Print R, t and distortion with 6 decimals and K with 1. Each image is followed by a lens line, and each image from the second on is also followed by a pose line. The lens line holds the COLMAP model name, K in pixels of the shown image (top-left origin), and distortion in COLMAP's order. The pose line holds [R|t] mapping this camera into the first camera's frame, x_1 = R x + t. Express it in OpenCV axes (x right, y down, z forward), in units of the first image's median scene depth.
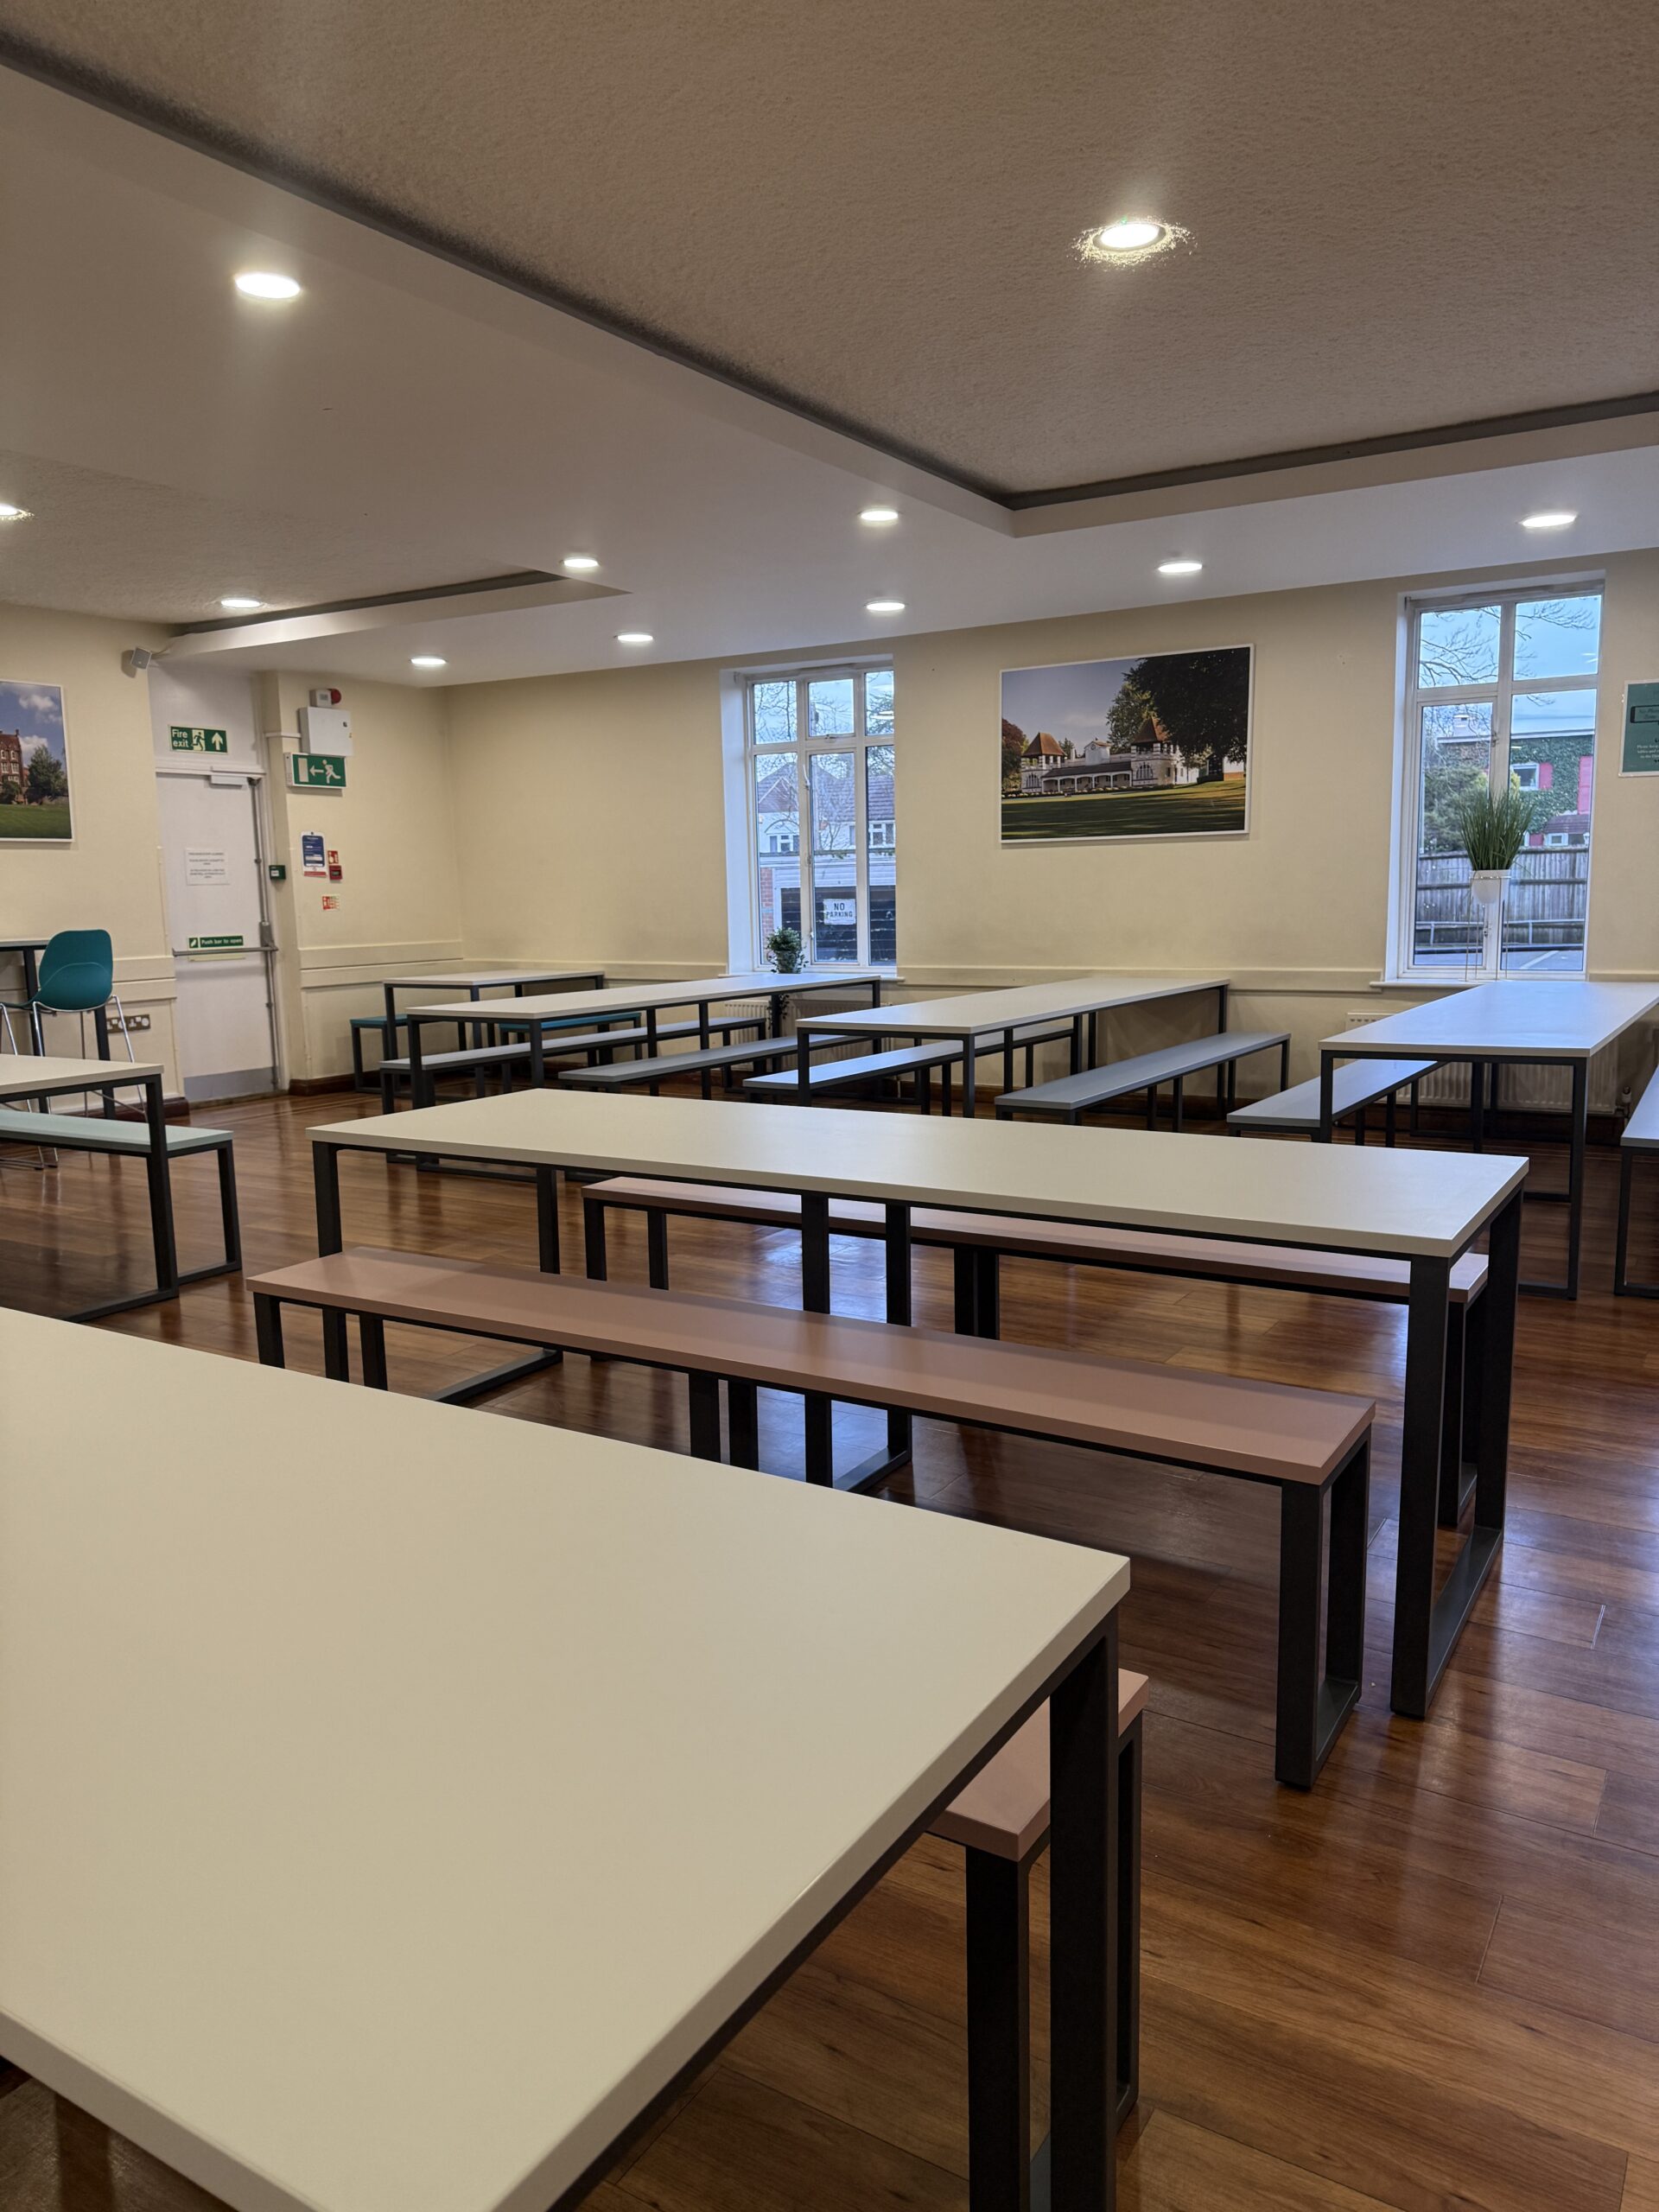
lens RADIAL K [[1541.3, 0, 829.5], [0, 1541.3, 1106.0], [0, 0, 1]] dist [0.152029, -0.298763]
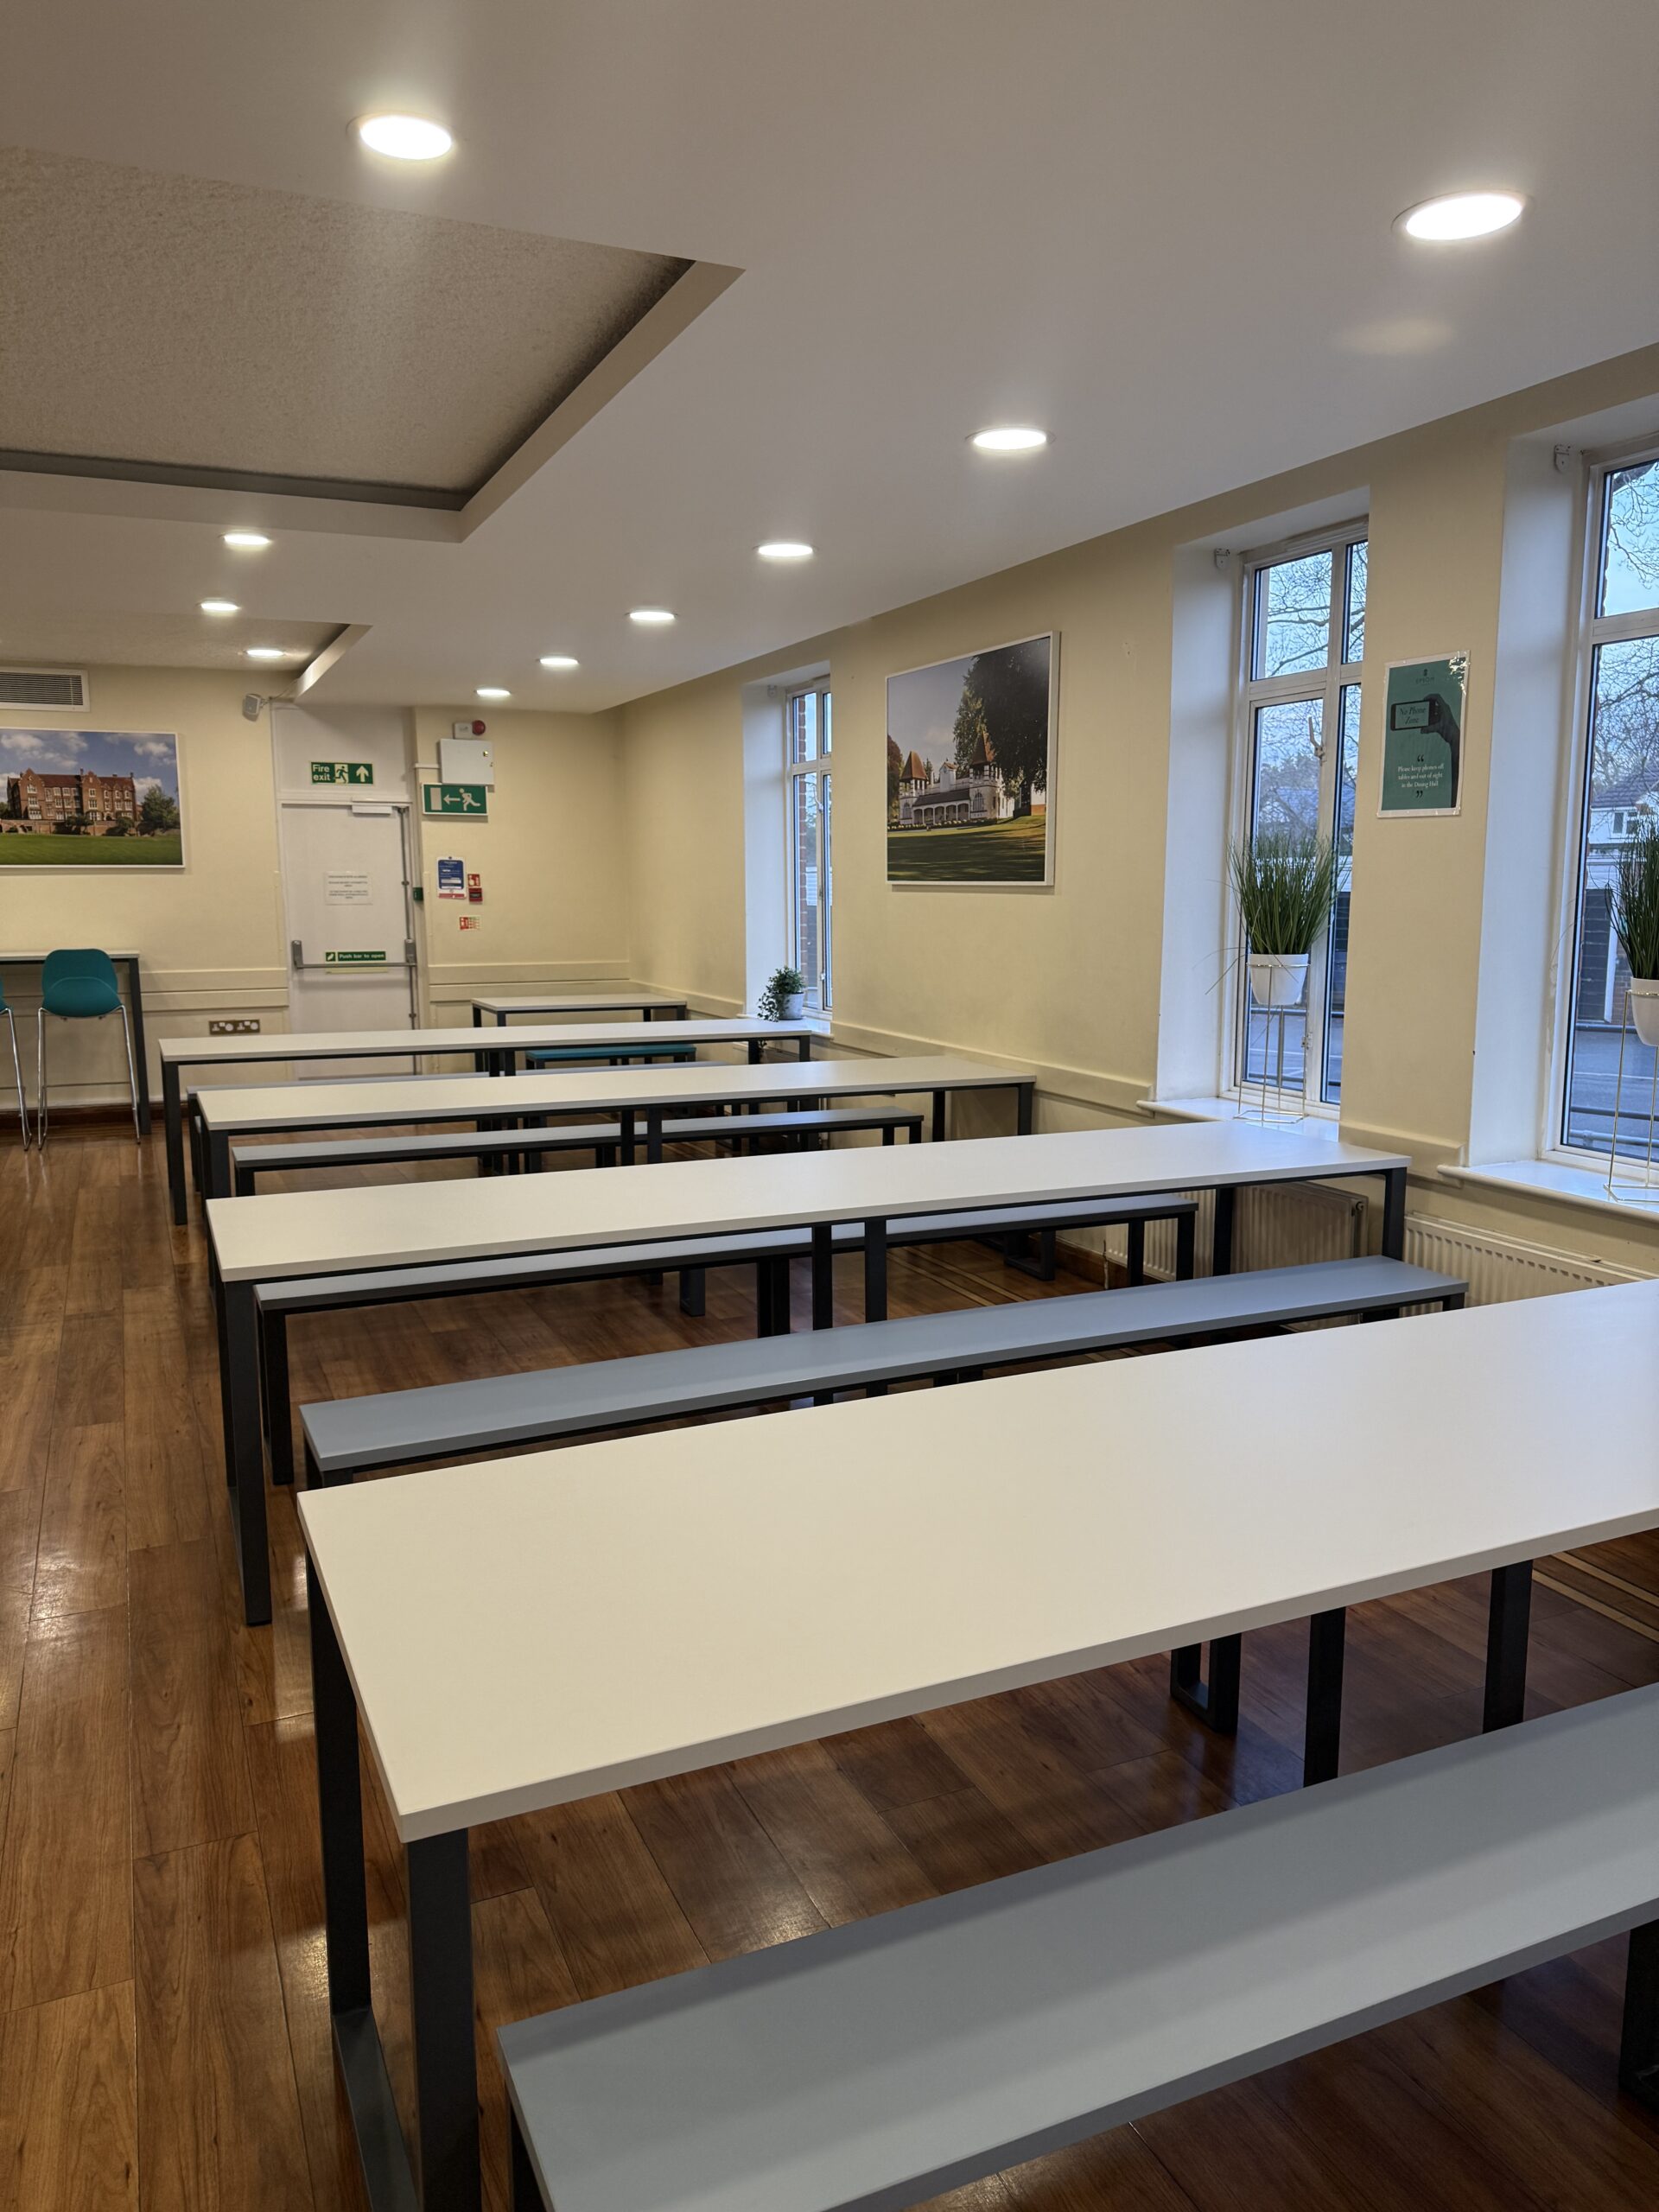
lens RADIAL K [[1553.1, 0, 829.5], [0, 1553.1, 1106.0], [0, 0, 1]] dist [0.105864, -0.151554]
pose [[0.826157, 0.099833, -0.554525, 0.543013], [-0.093824, 0.994812, 0.039316, -0.079746], [0.555574, 0.019546, 0.831238, 0.287617]]
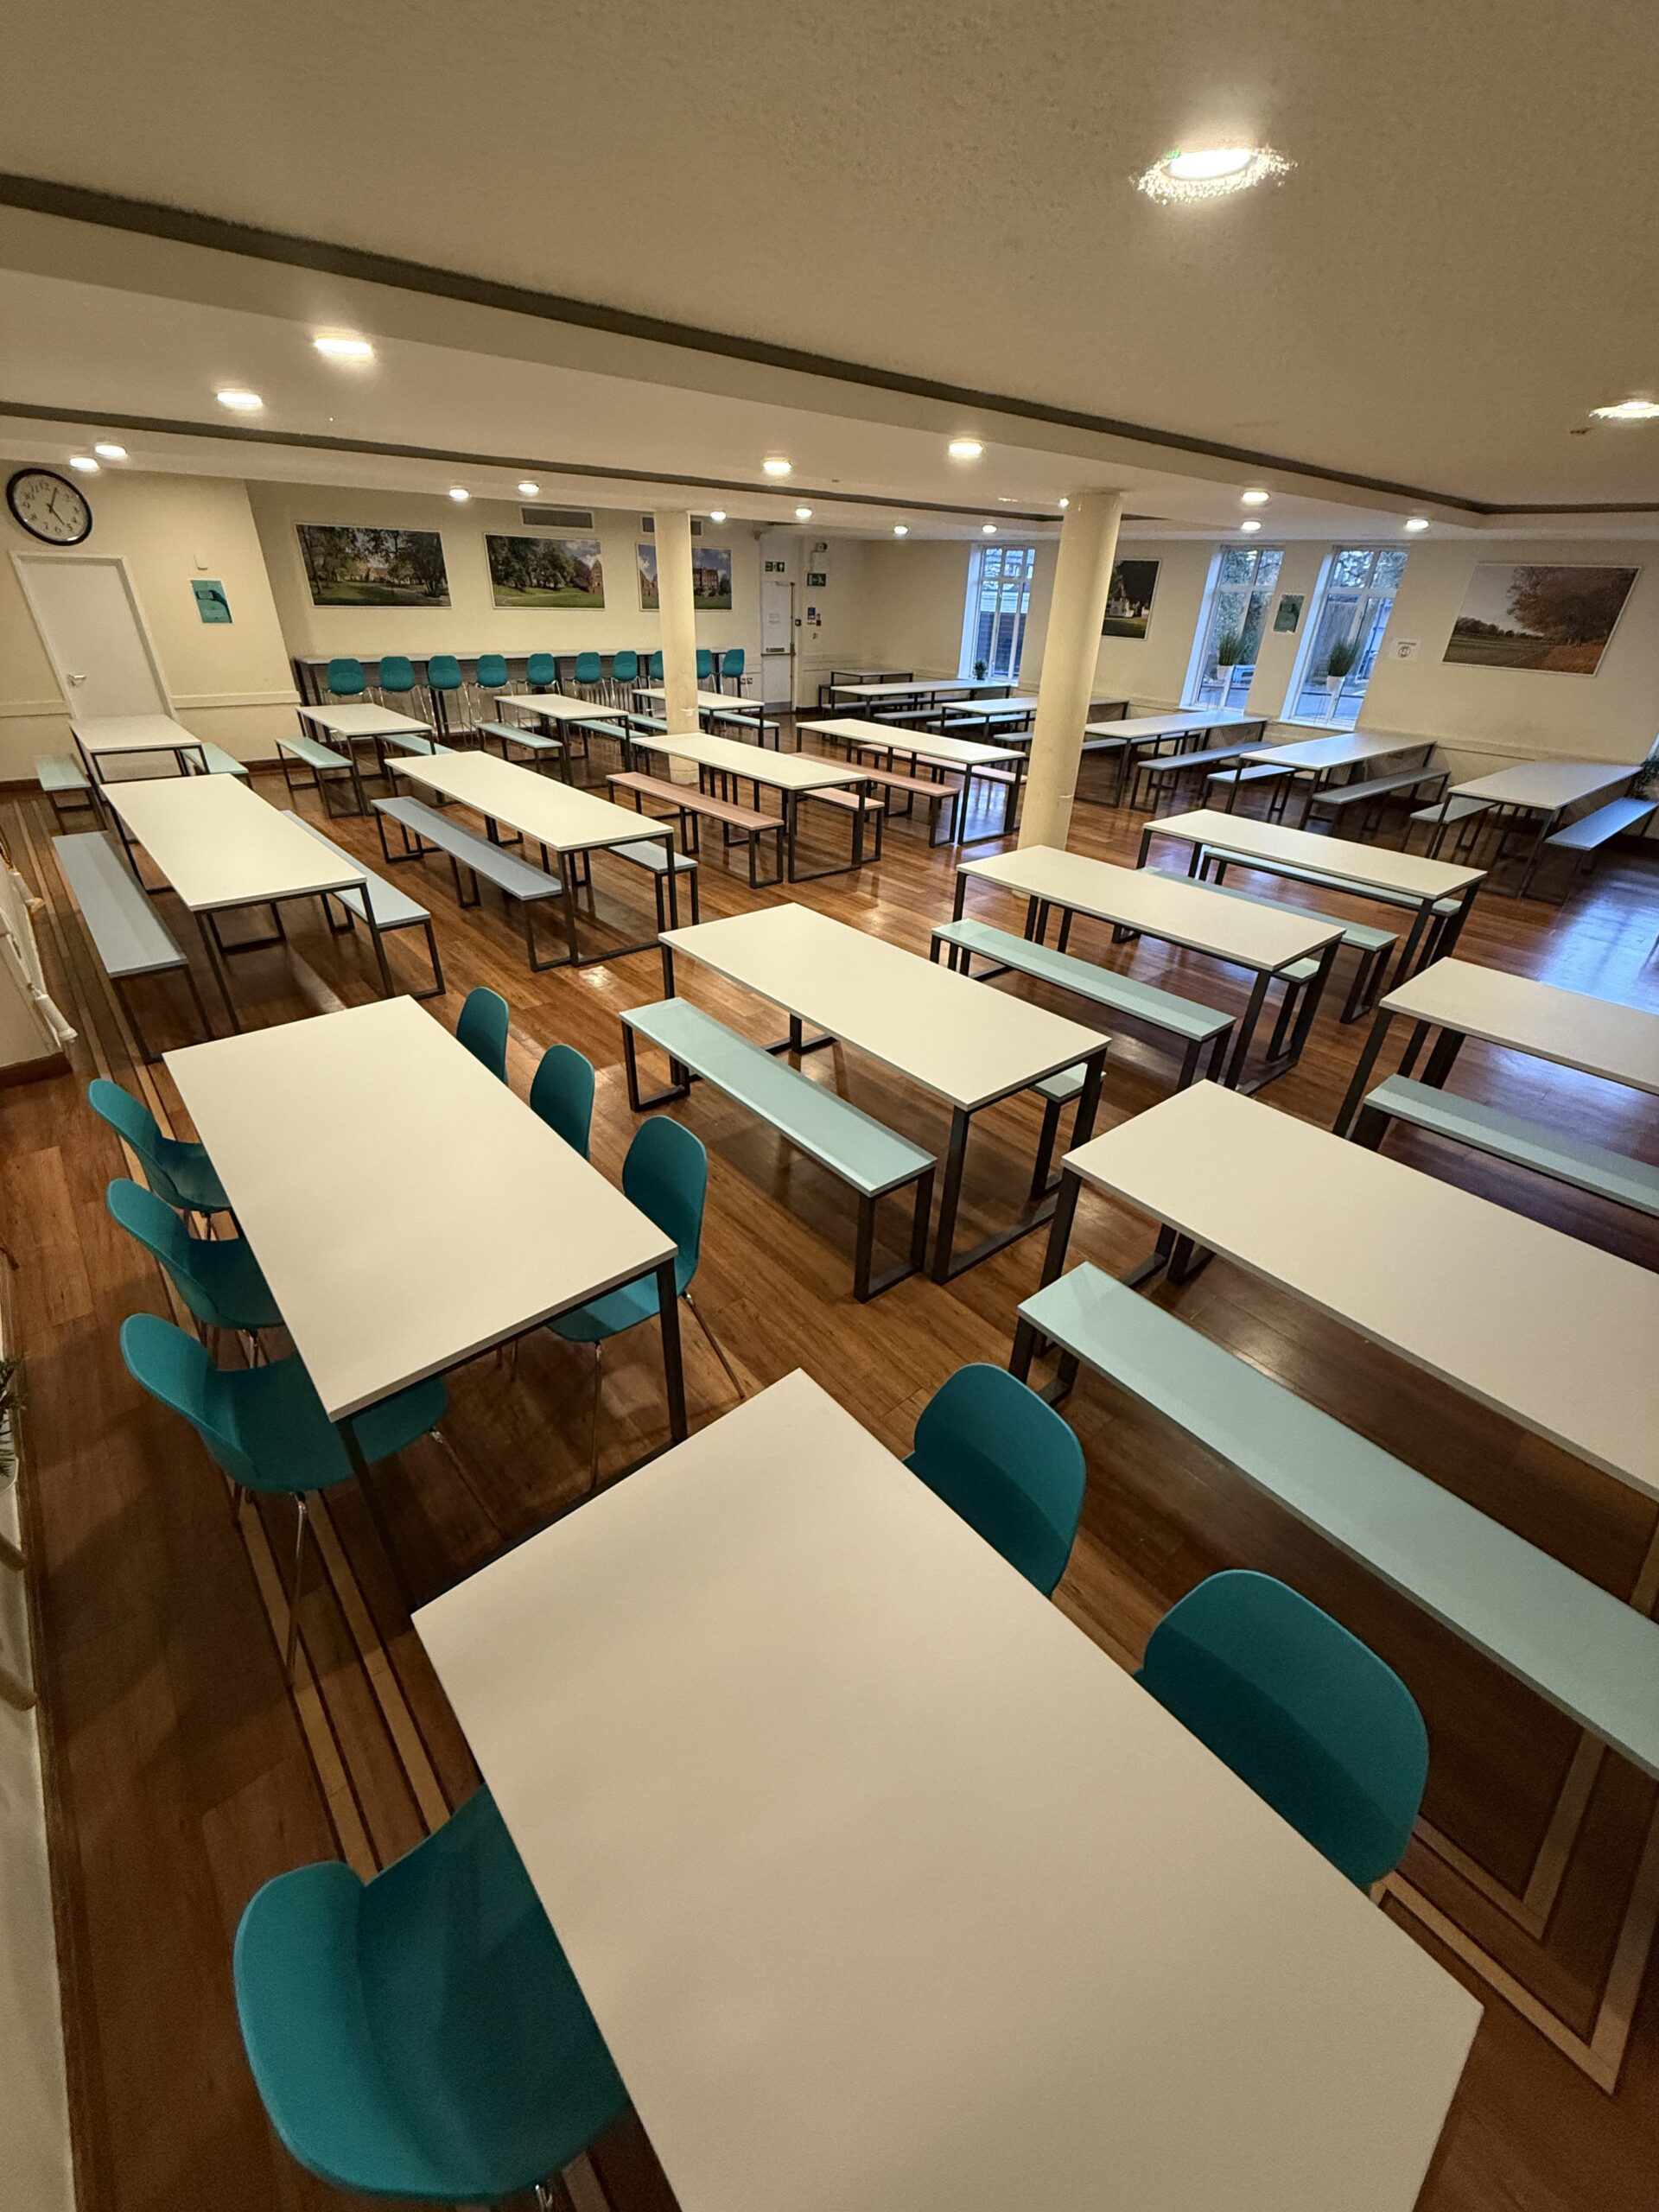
lens RADIAL K [[883.8, 0, 829.5], [0, 883.8, 1106.0], [0, 0, 1]] dist [-0.003238, -0.000343]
pose [[0.950983, 0.201175, -0.234862, 0.240612], [-0.095898, 0.913880, 0.394496, 0.005866], [0.293998, -0.352636, 0.888377, -0.675272]]
